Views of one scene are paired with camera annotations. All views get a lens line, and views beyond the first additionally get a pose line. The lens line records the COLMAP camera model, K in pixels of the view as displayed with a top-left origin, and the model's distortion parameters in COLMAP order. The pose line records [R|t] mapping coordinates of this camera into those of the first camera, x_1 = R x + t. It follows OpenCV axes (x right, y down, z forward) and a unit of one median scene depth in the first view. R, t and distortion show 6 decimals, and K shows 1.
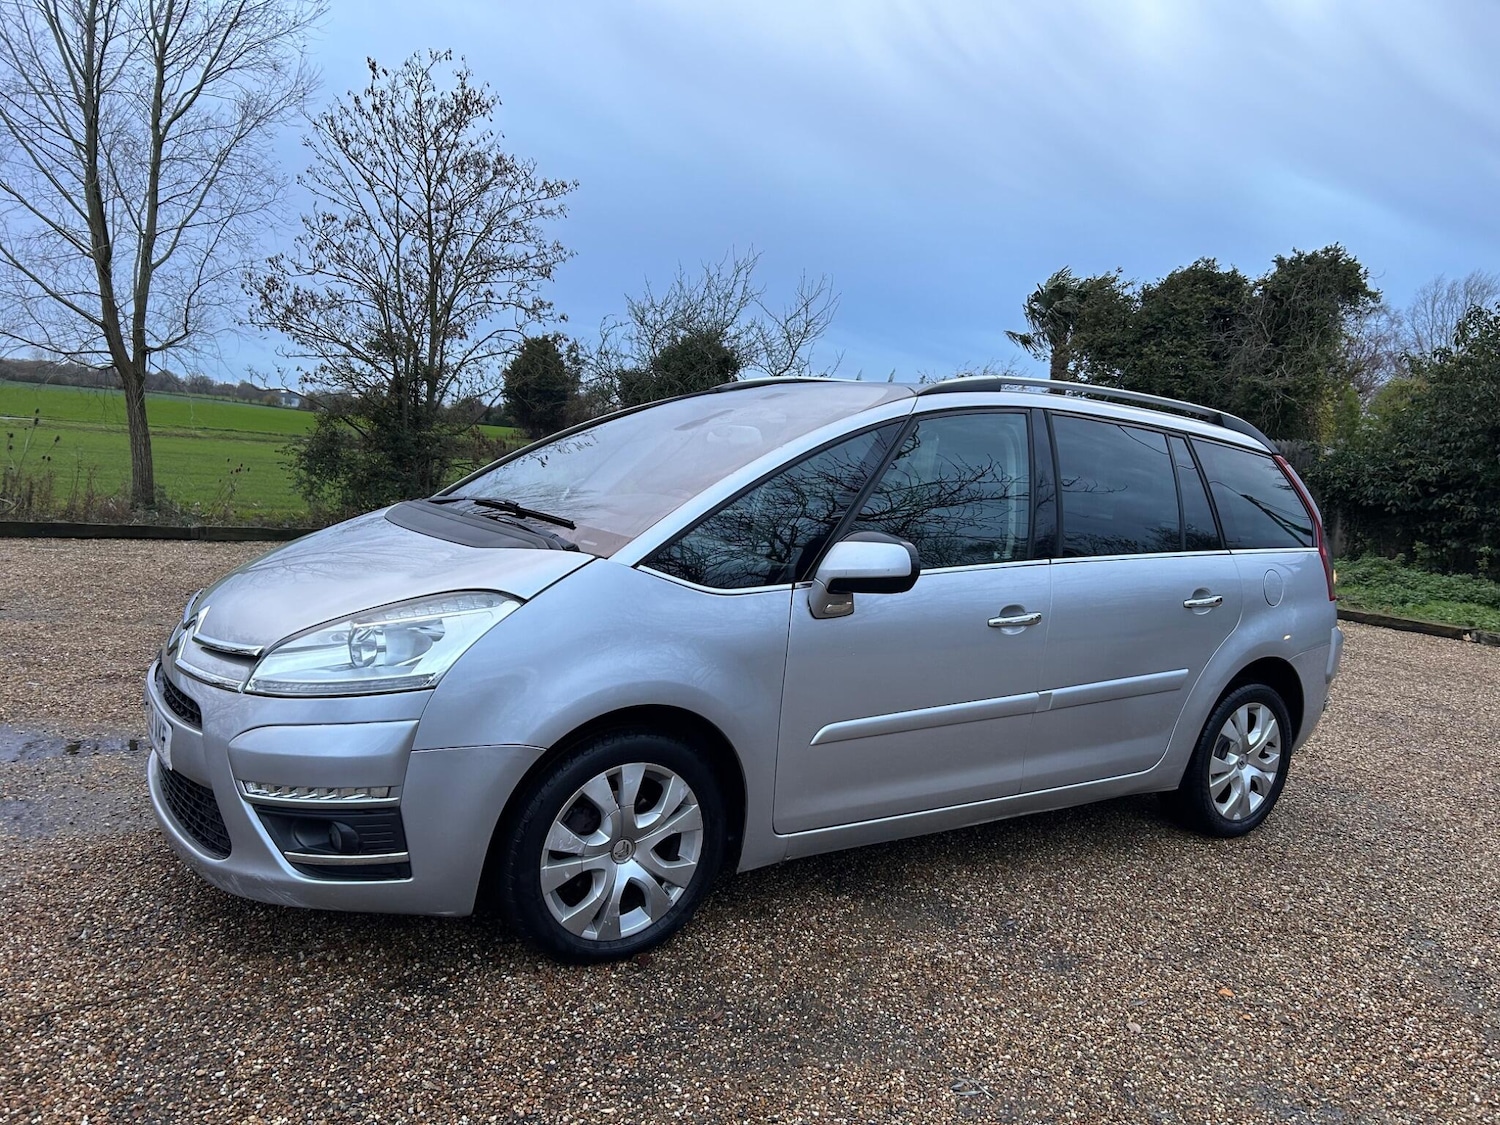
lens RADIAL K [[1116.5, 0, 751.5], [0, 1116.5, 575.8], [0, 0, 1]] dist [0.052724, -0.053961]
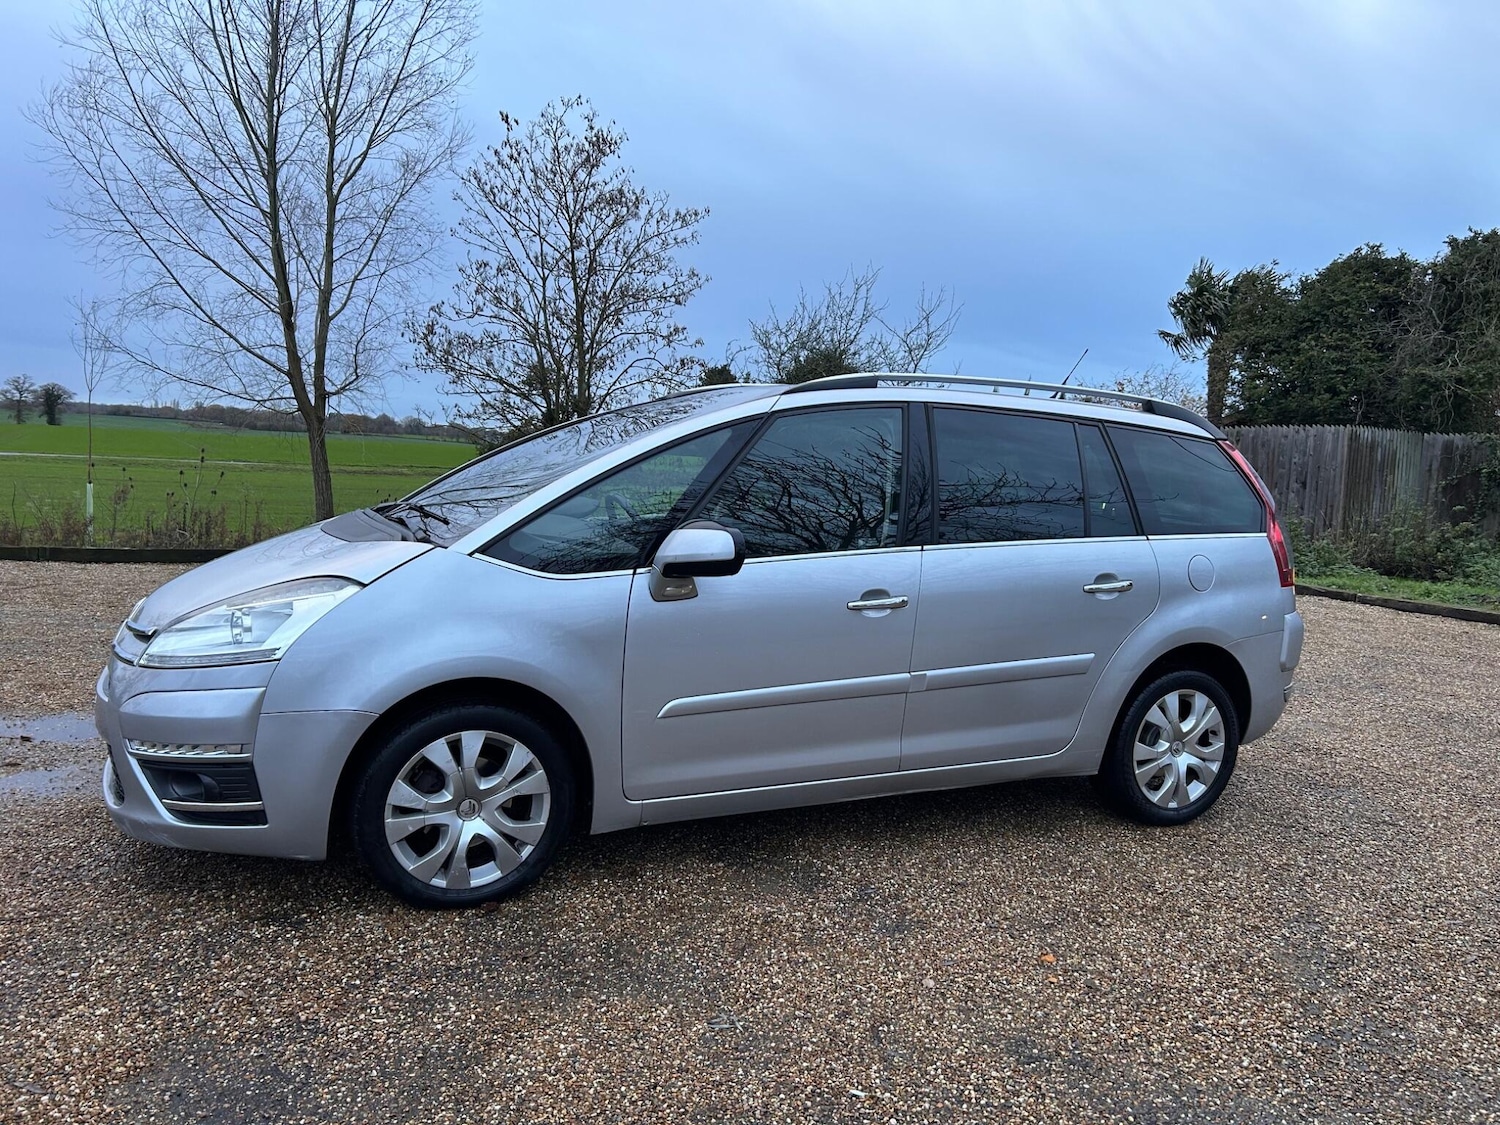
lens RADIAL K [[1116.5, 0, 749.4], [0, 1116.5, 582.7], [0, 0, 1]] dist [0.052724, -0.053961]
pose [[0.986566, -0.018508, -0.162314, 0.257438], [0.016384, 0.999762, -0.014417, 0.029936], [0.162543, 0.011564, 0.986634, -0.045554]]
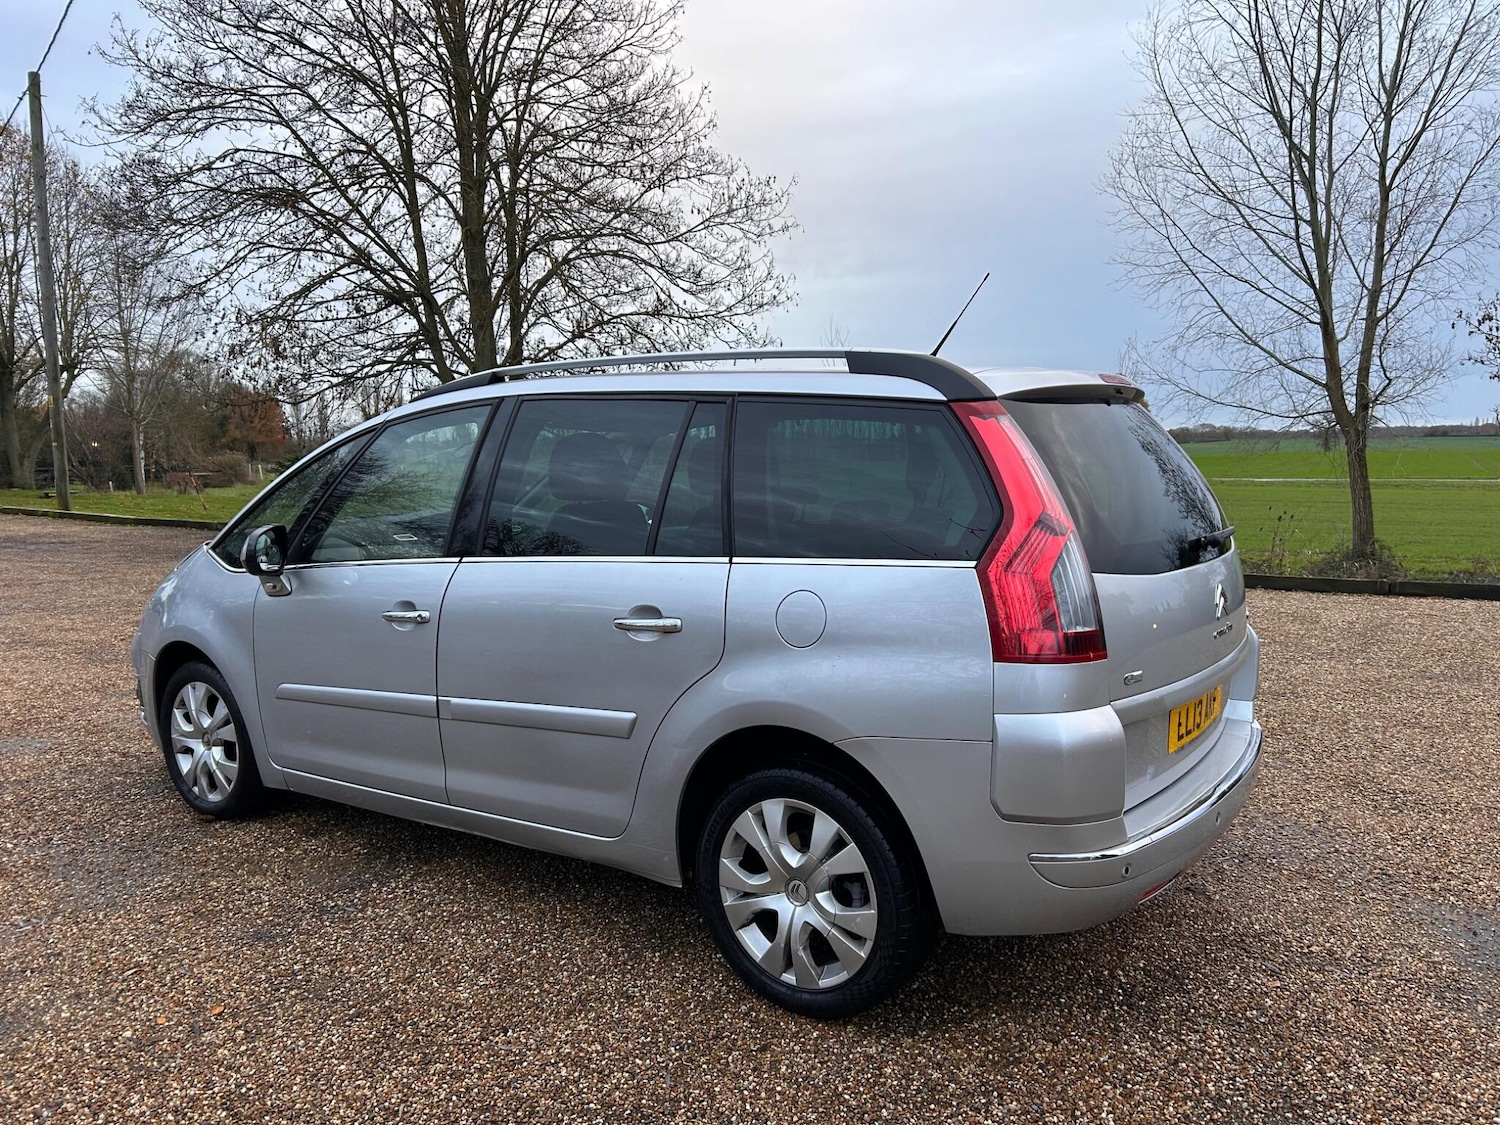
lens RADIAL K [[1116.5, 0, 750.1], [0, 1116.5, 562.8], [0, 0, 1]] dist [0.052724, -0.053961]
pose [[0.355154, 0.002047, -0.934806, 1.148811], [-0.066079, 0.997551, -0.022920, -0.004785], [0.932469, 0.069911, 0.354419, 0.835262]]
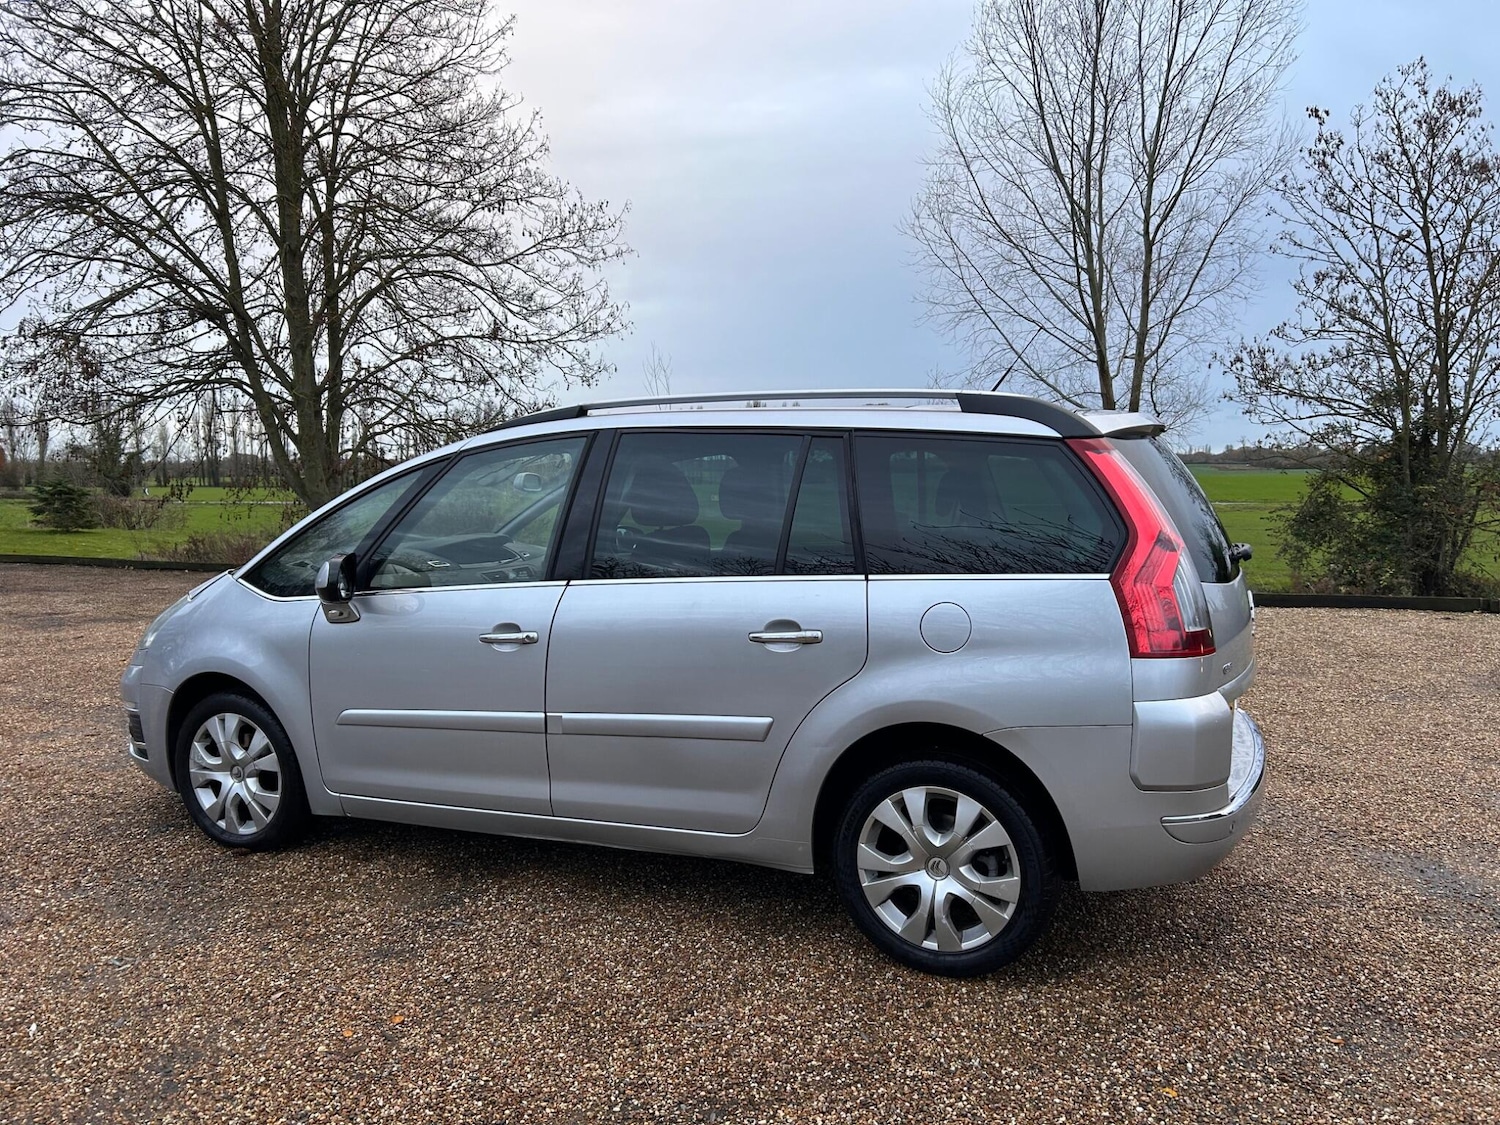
lens RADIAL K [[1116.5, 0, 749.1], [0, 1116.5, 572.4], [0, 0, 1]] dist [0.052724, -0.053961]
pose [[0.529519, -0.016618, -0.848135, 1.112990], [-0.042985, 0.997998, -0.046391, 0.015922], [0.847208, 0.061022, 0.527745, 0.573444]]
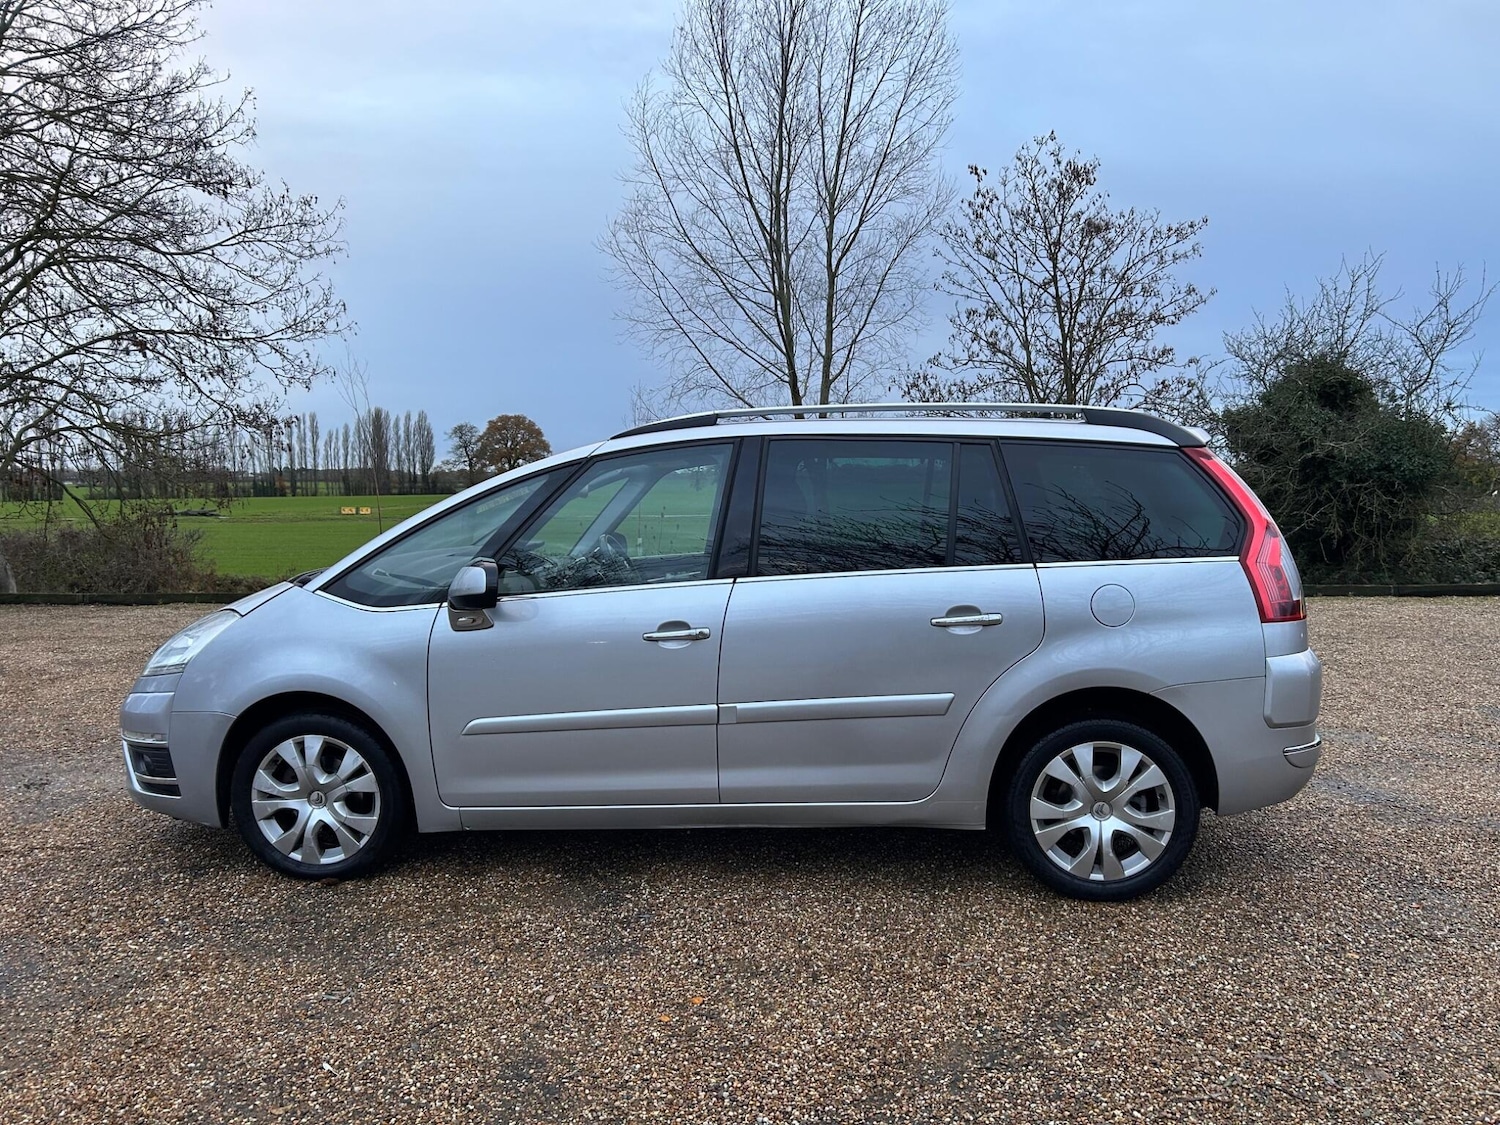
lens RADIAL K [[1116.5, 0, 755.7], [0, 1116.5, 570.5], [0, 0, 1]] dist [0.052724, -0.053961]
pose [[0.773985, -0.045093, -0.631596, 0.879099], [0.004235, 0.997807, -0.066049, 0.043726], [0.633189, 0.048446, 0.772479, 0.193988]]
